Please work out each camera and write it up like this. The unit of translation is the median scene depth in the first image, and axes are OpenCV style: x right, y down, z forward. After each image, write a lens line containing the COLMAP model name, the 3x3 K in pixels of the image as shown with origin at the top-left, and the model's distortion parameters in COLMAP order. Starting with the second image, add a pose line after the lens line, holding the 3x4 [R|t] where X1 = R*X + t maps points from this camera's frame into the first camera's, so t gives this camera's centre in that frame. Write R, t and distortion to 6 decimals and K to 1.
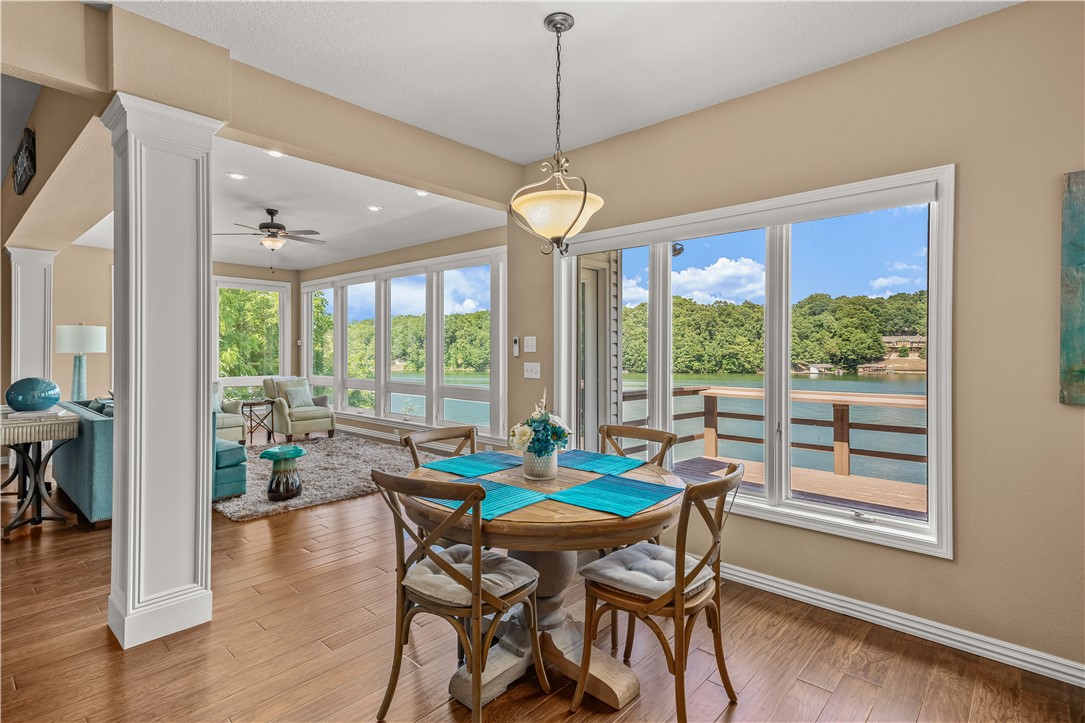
lens RADIAL K [[542.2, 0, 535.9], [0, 542.2, 354.8], [0, 0, 1]] dist [0.026984, -0.001821]
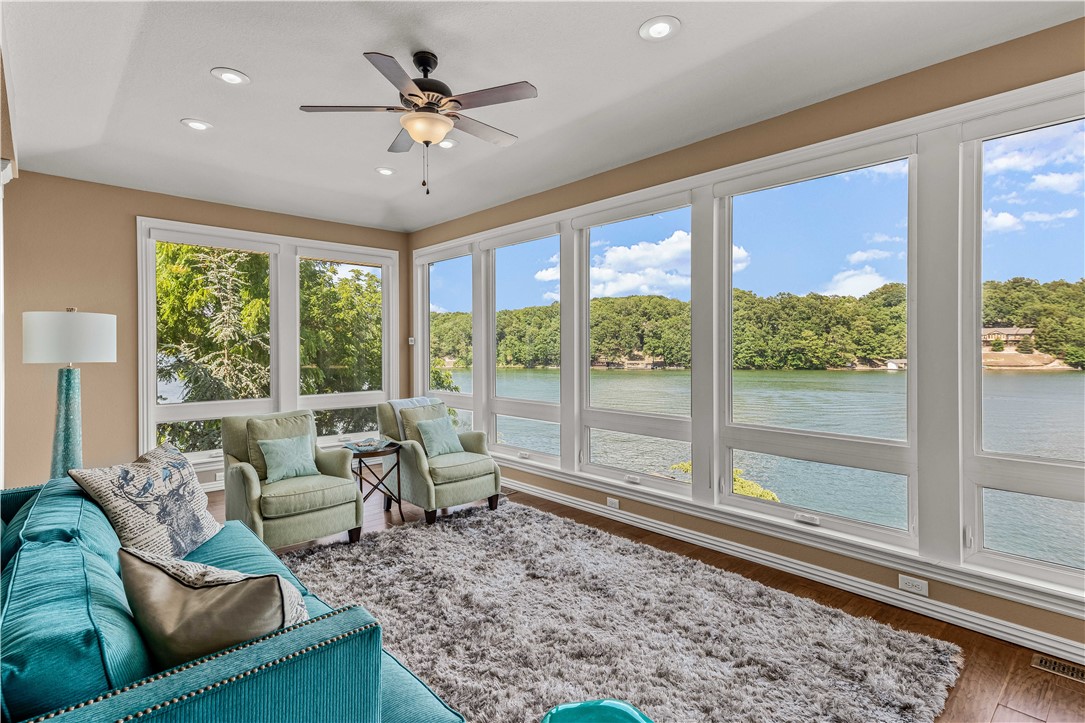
lens RADIAL K [[542.2, 0, 526.0], [0, 542.2, 347.5], [0, 0, 1]] dist [0.026984, -0.001821]
pose [[0.994384, -0.006579, -0.105627, -0.299179], [0.005895, 0.999960, -0.006786, -0.011545], [0.105667, 0.006126, 0.994383, 0.468465]]
